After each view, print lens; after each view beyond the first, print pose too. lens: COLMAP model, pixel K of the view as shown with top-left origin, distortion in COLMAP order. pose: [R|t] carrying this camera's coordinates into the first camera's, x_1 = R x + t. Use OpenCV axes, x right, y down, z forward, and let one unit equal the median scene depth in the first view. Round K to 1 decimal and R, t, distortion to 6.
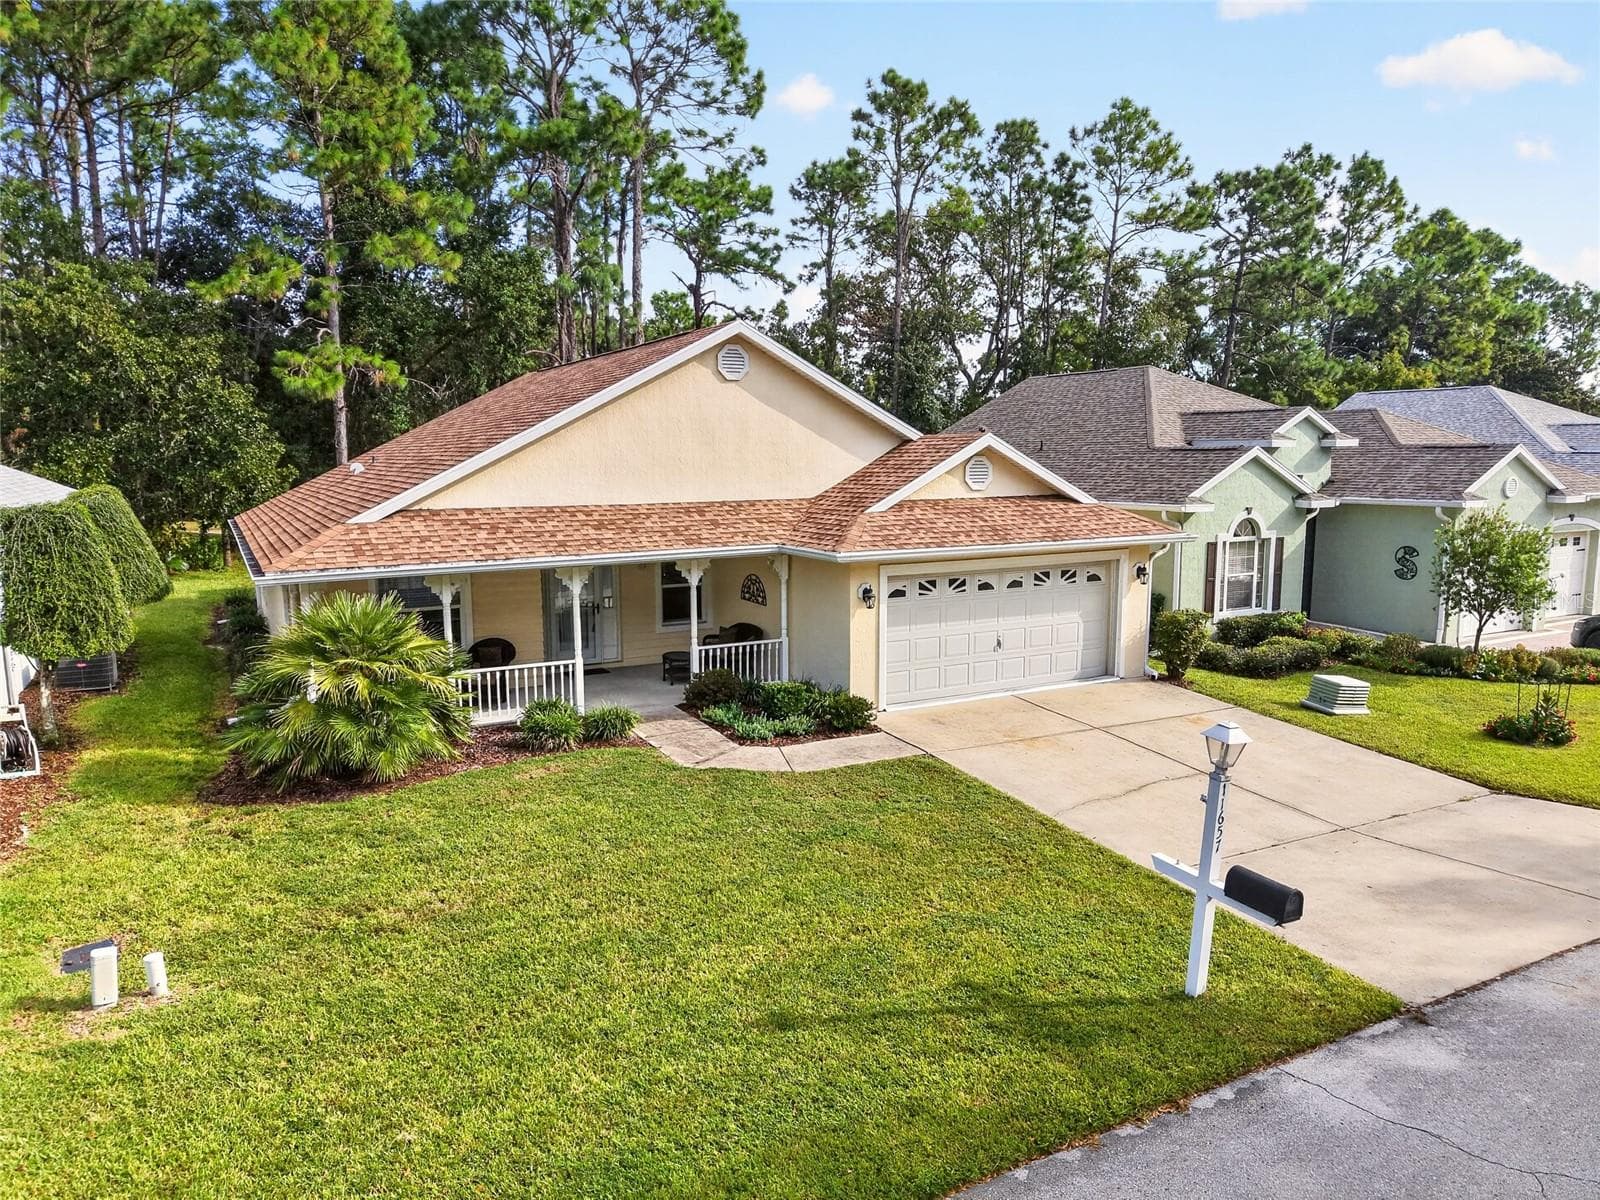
lens RADIAL K [[1067.1, 0, 790.0], [0, 1067.1, 604.1], [0, 0, 1]] dist [0.039495, -0.046901]
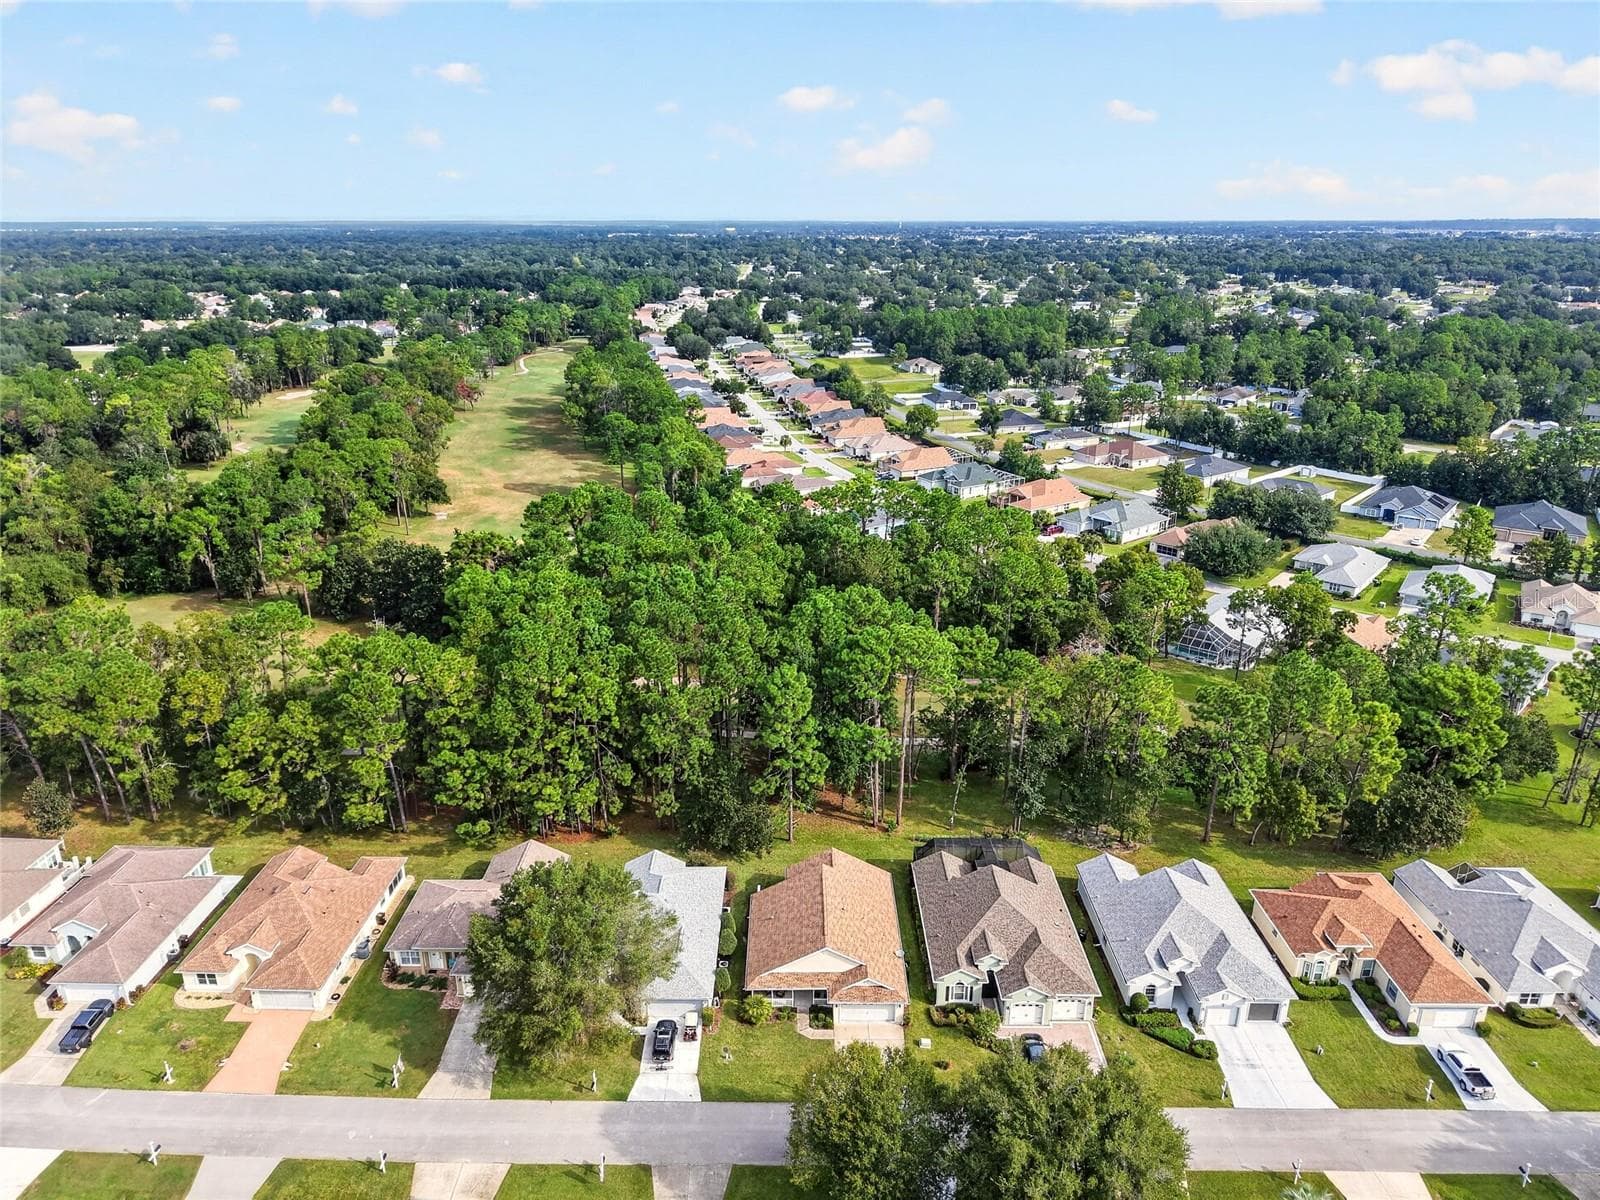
lens RADIAL K [[1067.1, 0, 790.0], [0, 1067.1, 604.1], [0, 0, 1]] dist [0.039495, -0.046901]
pose [[0.875794, 0.165800, -0.453316, 1.501979], [-0.067453, 0.971978, 0.225185, -2.414591], [0.477949, -0.166638, 0.862437, -2.680382]]
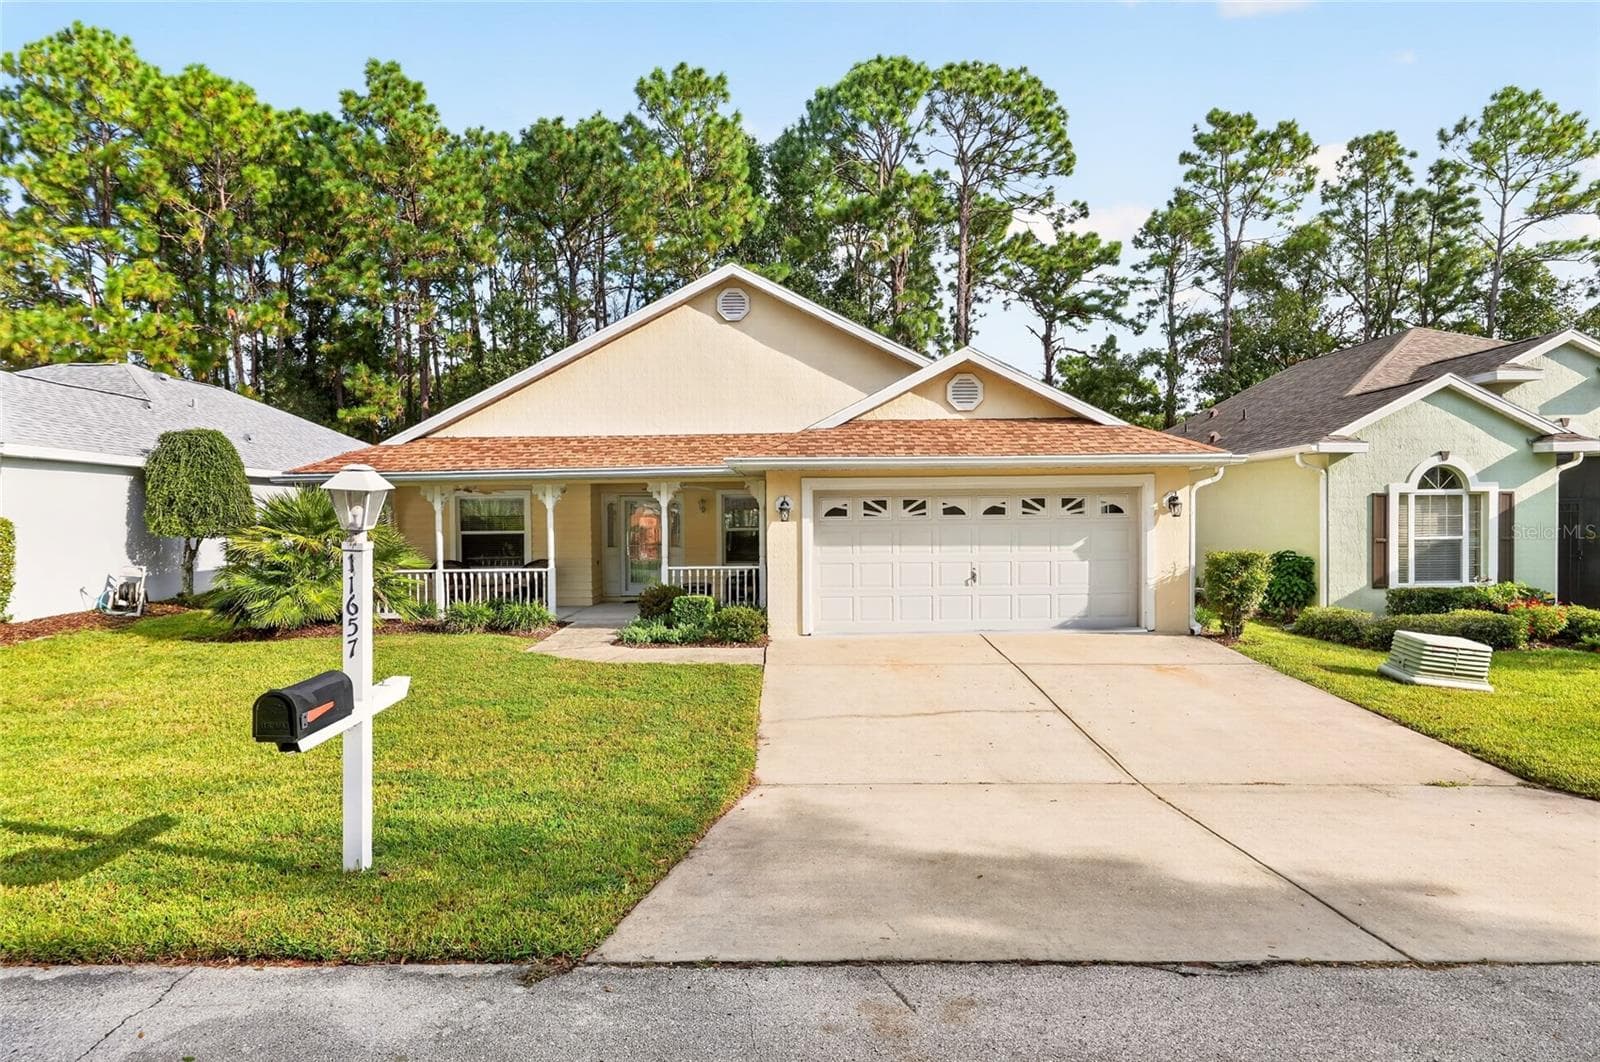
lens RADIAL K [[886.3, 0, 793.9], [0, 886.3, 535.2], [0, 0, 1]] dist [0.002533, -0.000074]
pose [[0.881294, 0.003959, -0.472552, 0.316284], [-0.060199, 0.992759, -0.103951, 0.067662], [0.468718, 0.120058, 0.875151, 0.215624]]
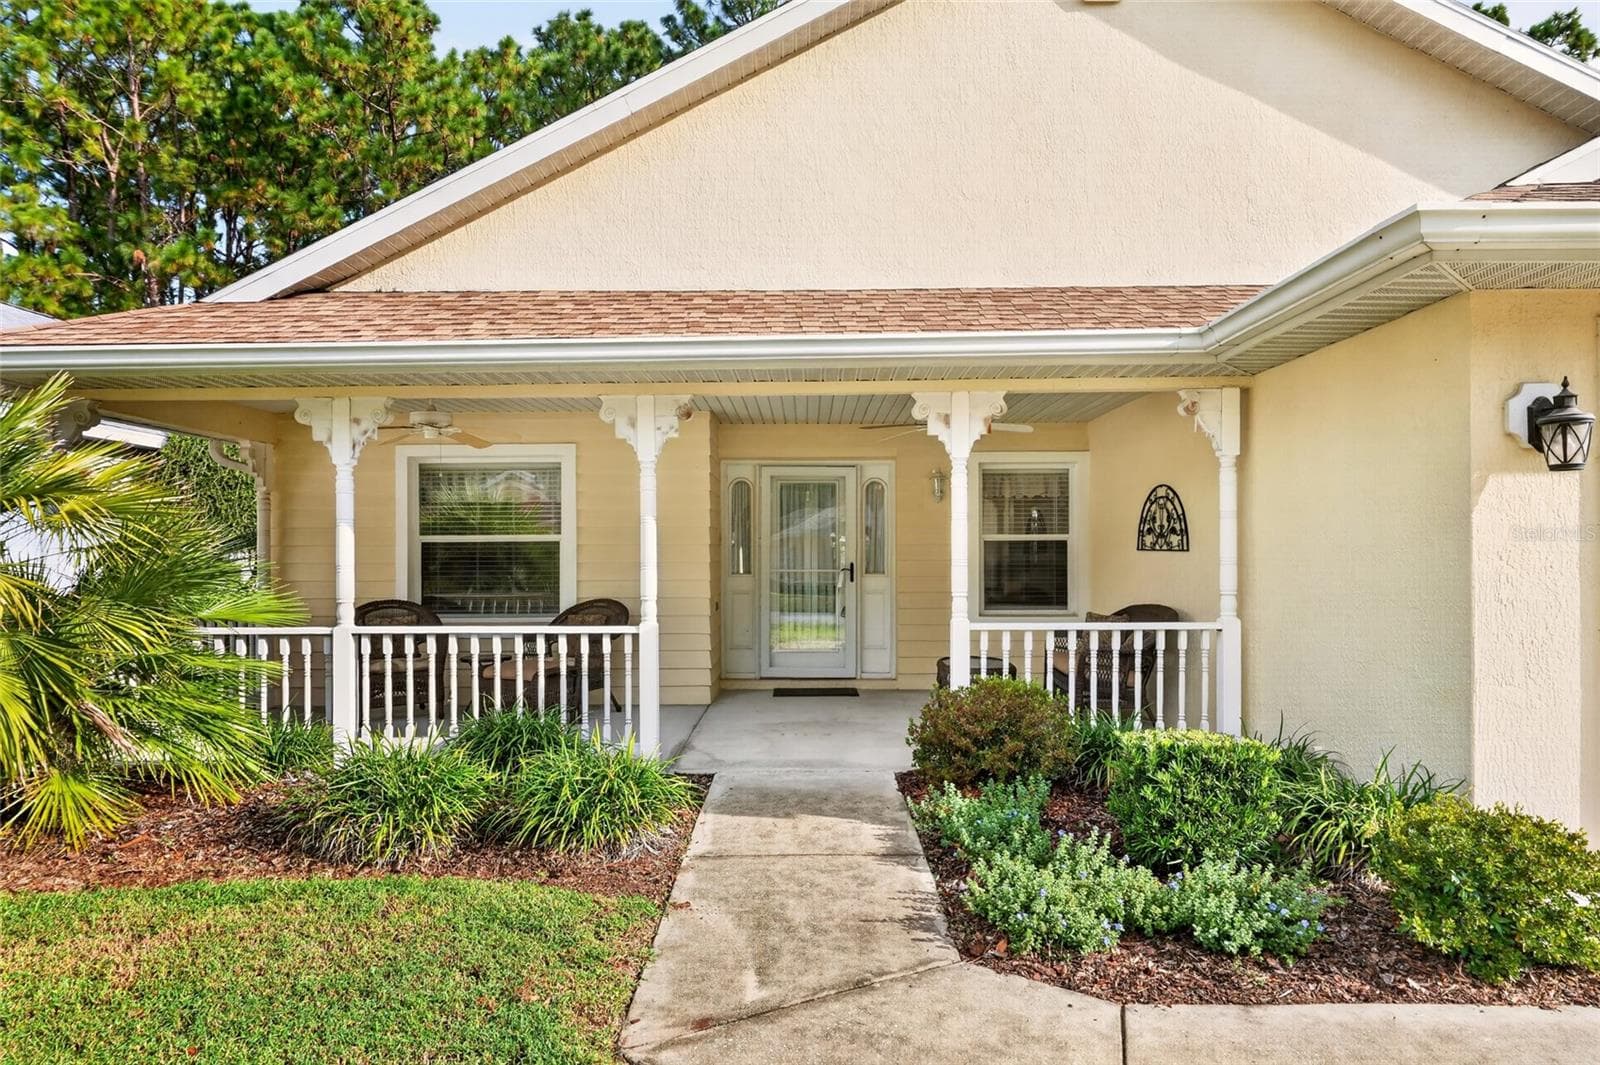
lens RADIAL K [[938.5, 0, 799.4], [0, 938.5, 553.1], [0, 0, 1]] dist [0.000101, -0.001106]
pose [[0.876340, 0.000409, -0.481694, 0.015605], [-0.067369, 0.990275, -0.121723, 0.044223], [0.476959, 0.139122, 0.867845, 0.495914]]
